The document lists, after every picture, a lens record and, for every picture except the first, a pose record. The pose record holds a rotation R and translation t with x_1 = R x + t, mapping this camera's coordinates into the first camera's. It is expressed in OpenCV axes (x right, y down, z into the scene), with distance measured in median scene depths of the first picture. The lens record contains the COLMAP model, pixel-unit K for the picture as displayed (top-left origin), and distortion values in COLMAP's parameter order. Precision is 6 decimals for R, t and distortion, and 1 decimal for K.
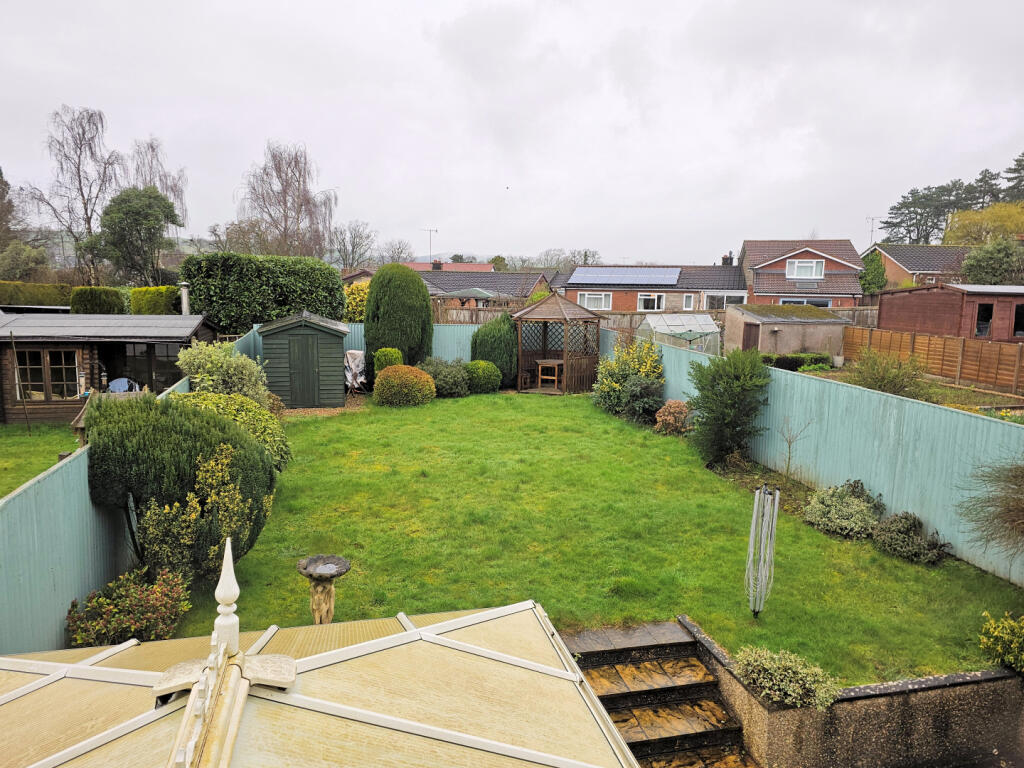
lens RADIAL K [[702.7, 0, 515.1], [0, 702.7, 385.2], [0, 0, 1]] dist [0.033604, -0.002258]
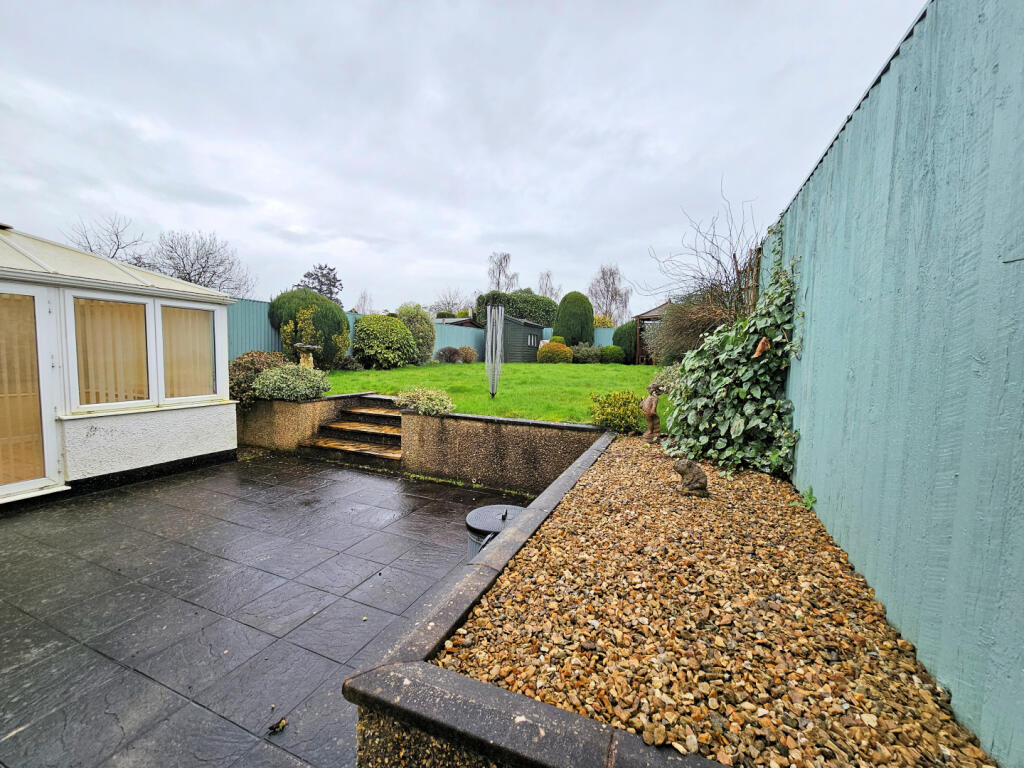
lens RADIAL K [[418.7, 0, 513.1], [0, 418.7, 384.1], [0, 0, 1]] dist [-0.002817, -0.000890]
pose [[0.807127, 0.050769, -0.588190, 0.318879], [-0.105046, 0.992748, -0.058460, 0.125342], [0.580957, 0.108972, 0.806607, 0.119221]]
